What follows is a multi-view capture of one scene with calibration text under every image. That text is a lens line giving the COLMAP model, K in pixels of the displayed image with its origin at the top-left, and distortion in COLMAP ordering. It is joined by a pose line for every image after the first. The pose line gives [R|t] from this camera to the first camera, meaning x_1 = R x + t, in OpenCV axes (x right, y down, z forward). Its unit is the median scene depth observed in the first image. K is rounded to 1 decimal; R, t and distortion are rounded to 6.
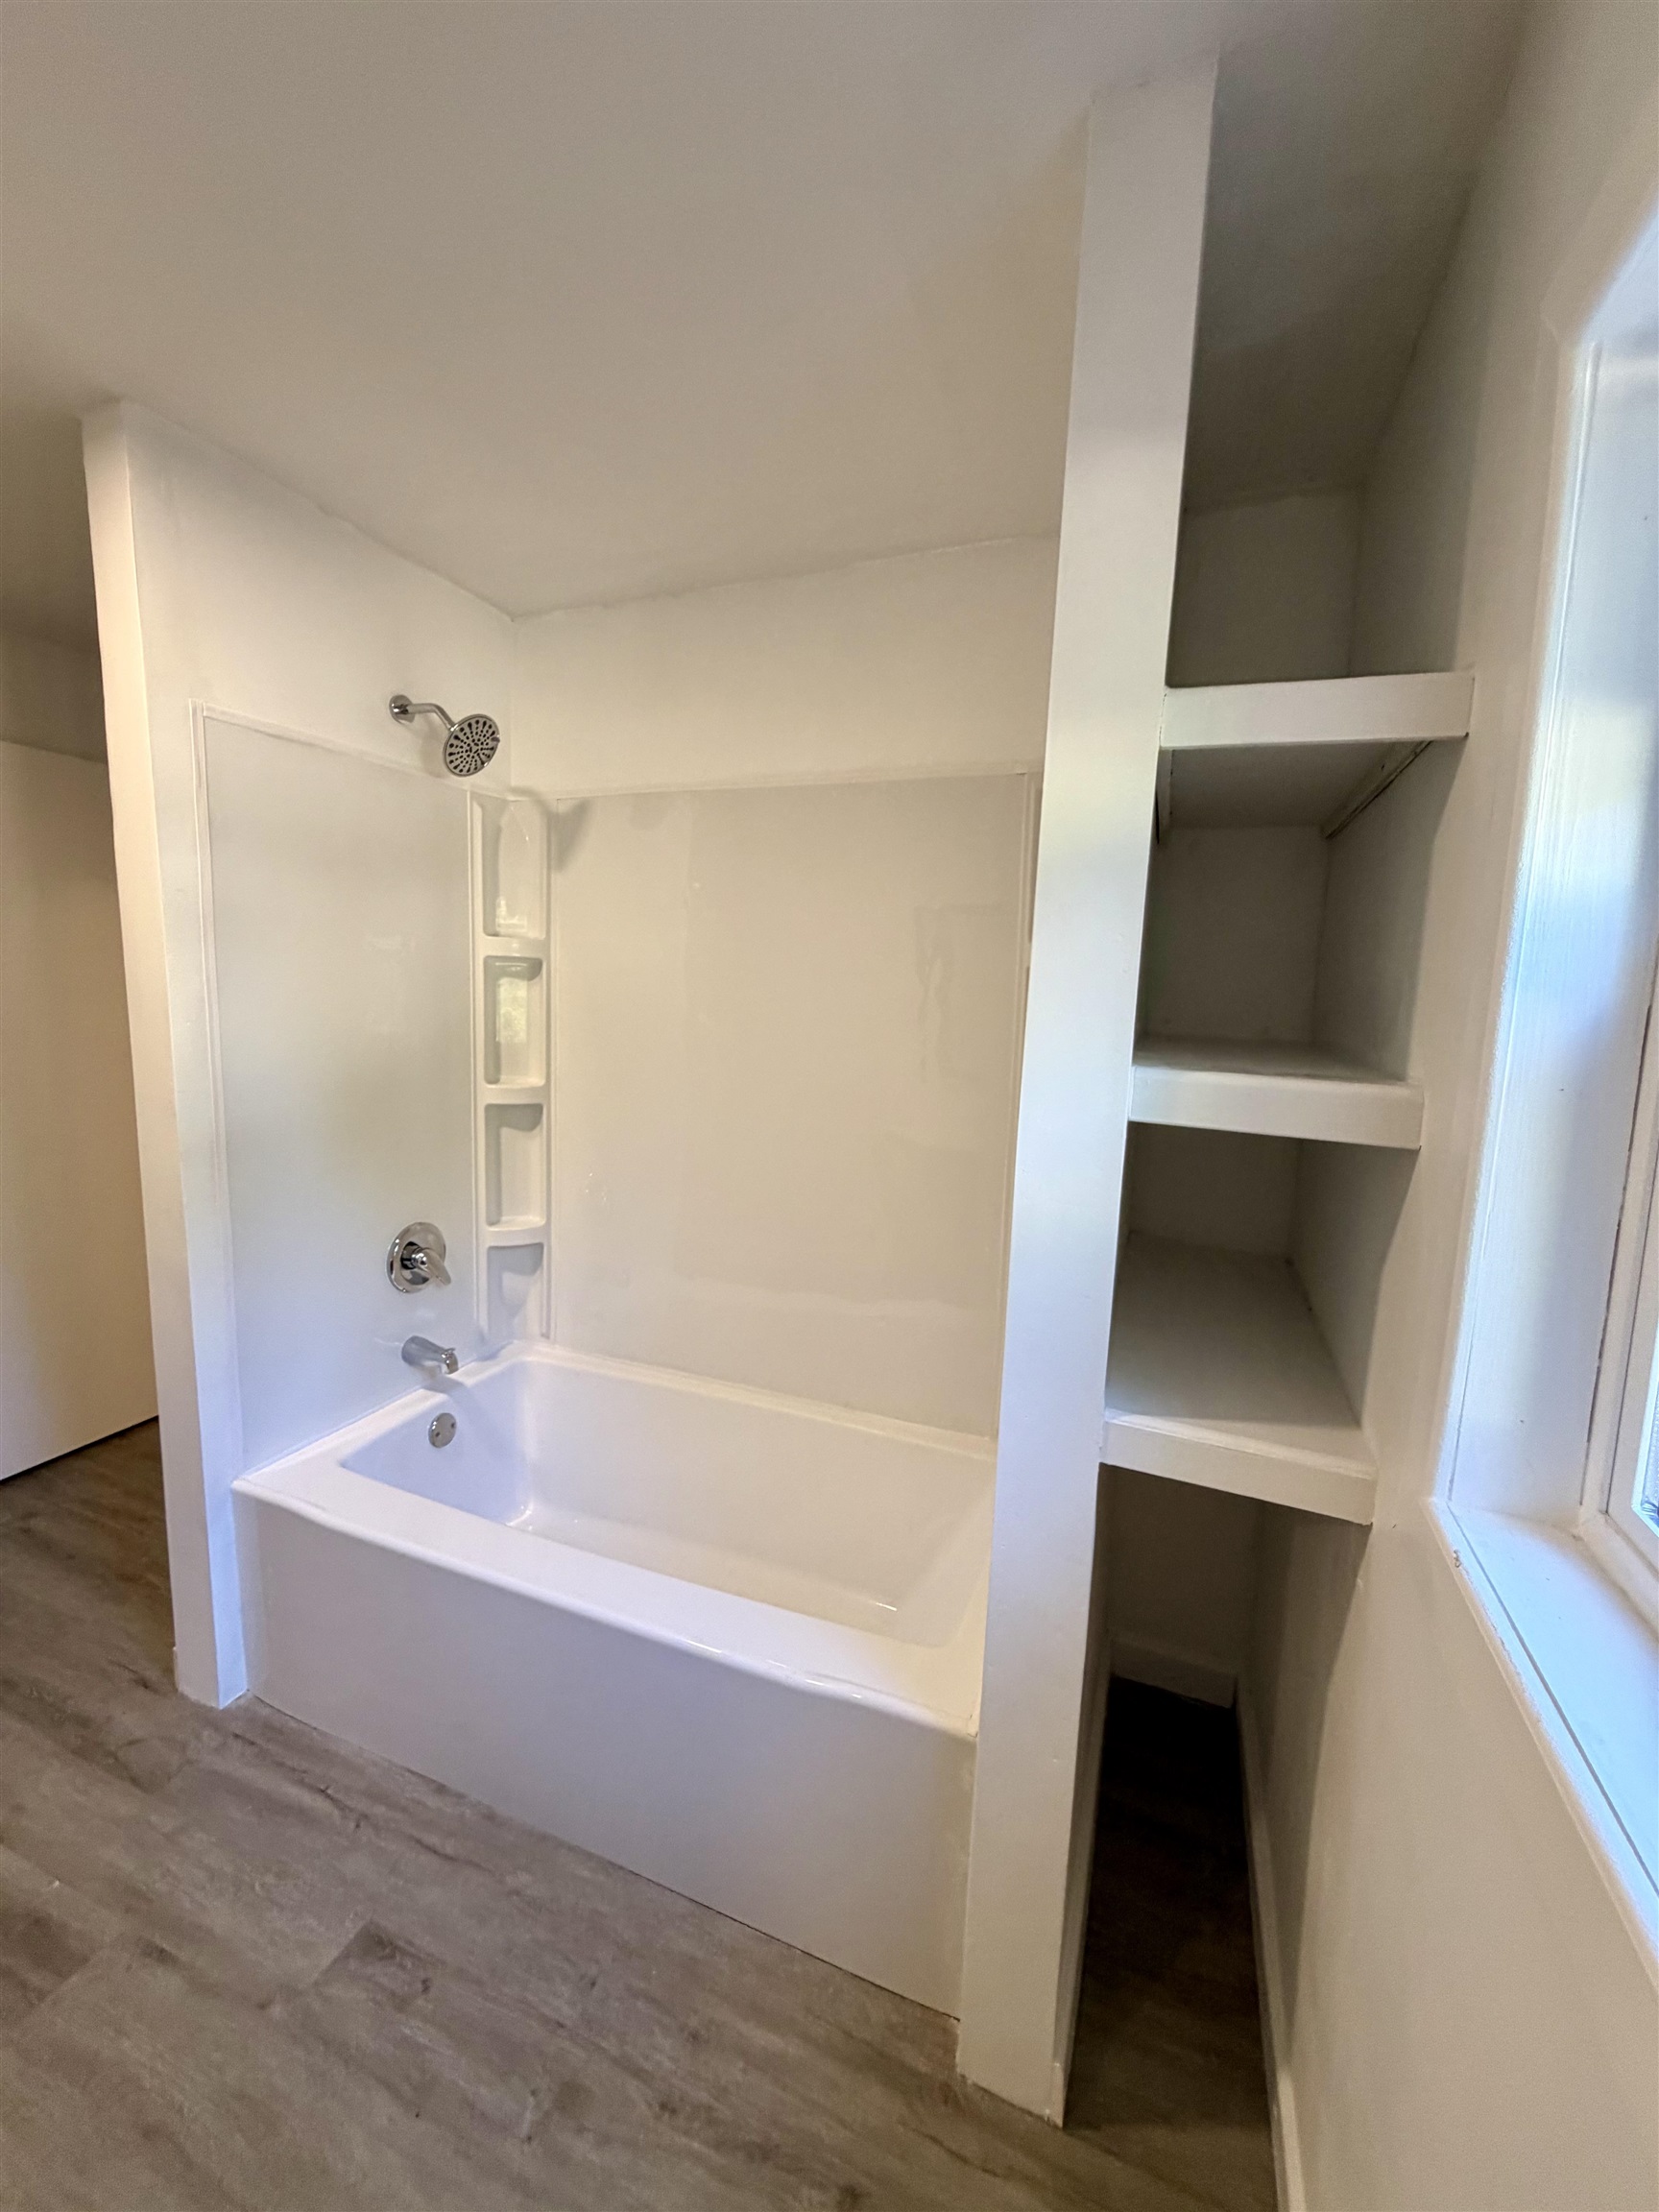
lens RADIAL K [[880.0, 0, 824.9], [0, 880.0, 1103.5], [0, 0, 1]] dist [-0.002825, 0.001210]
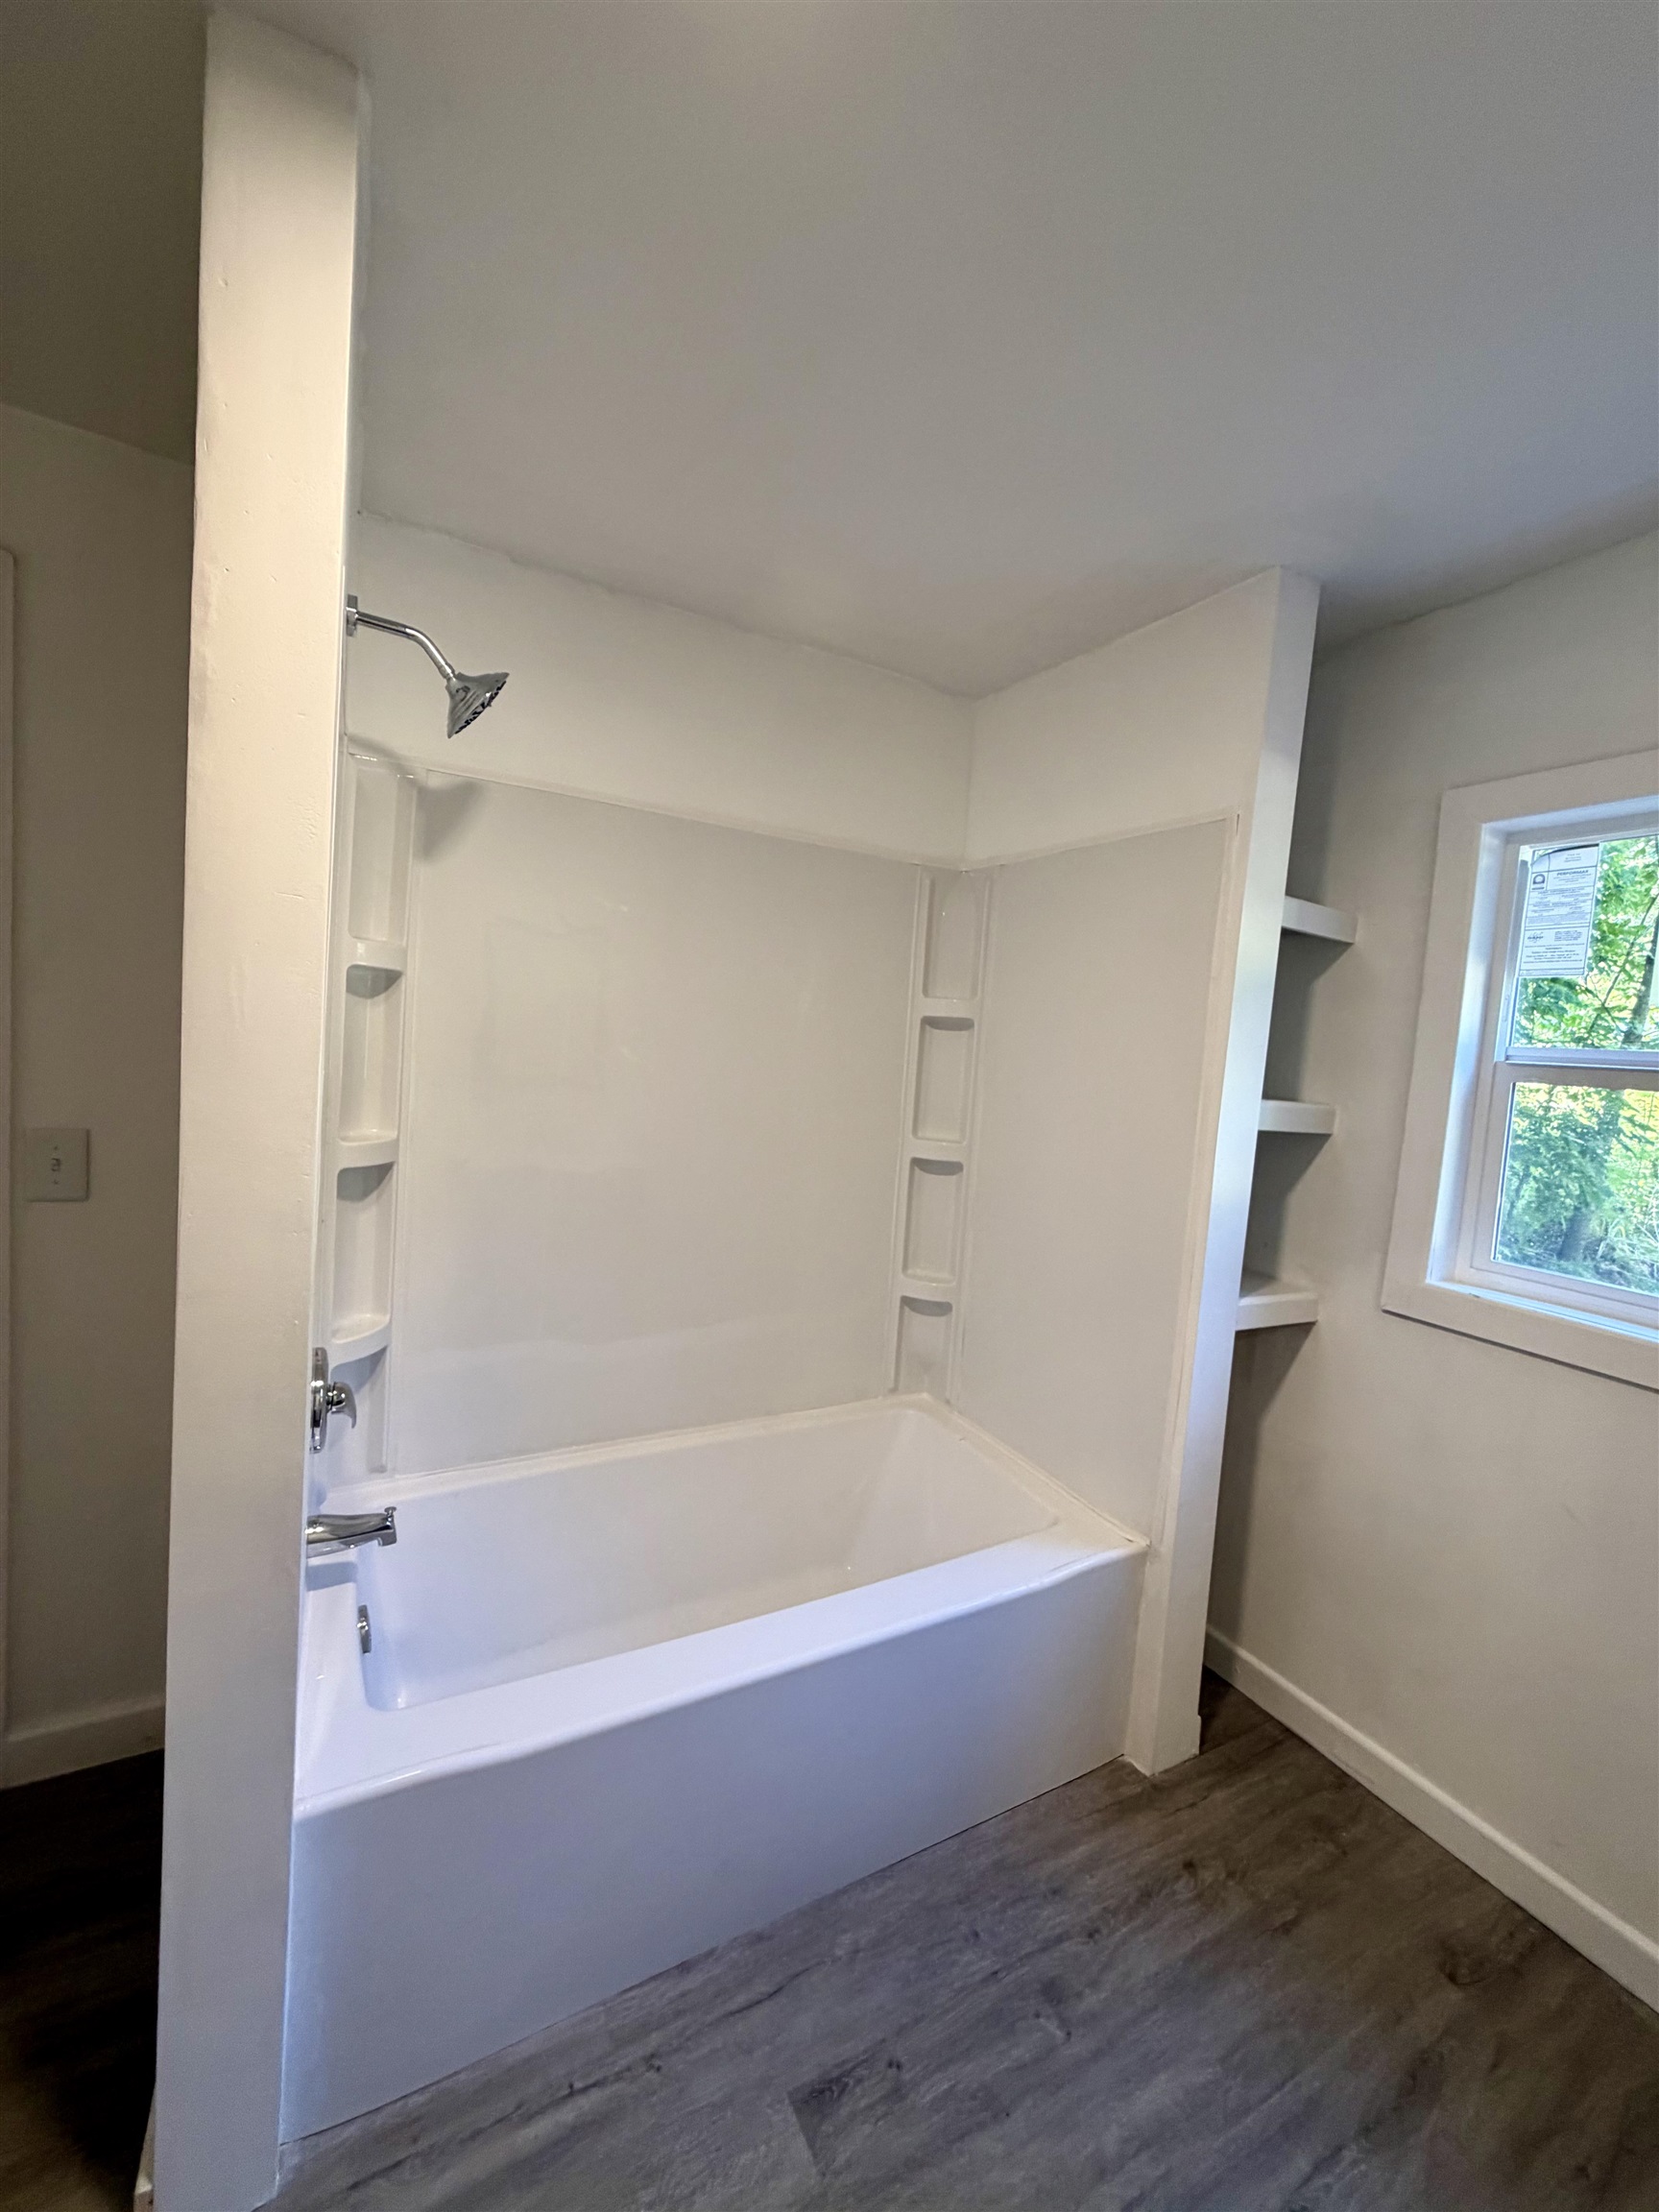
lens RADIAL K [[880.0, 0, 832.2], [0, 880.0, 1103.5], [0, 0, 1]] dist [-0.002825, 0.001210]
pose [[0.639148, -0.049134, 0.767513, -1.209777], [0.047478, 0.998575, 0.024388, -0.093062], [-0.767617, 0.020852, 0.640570, 0.408711]]
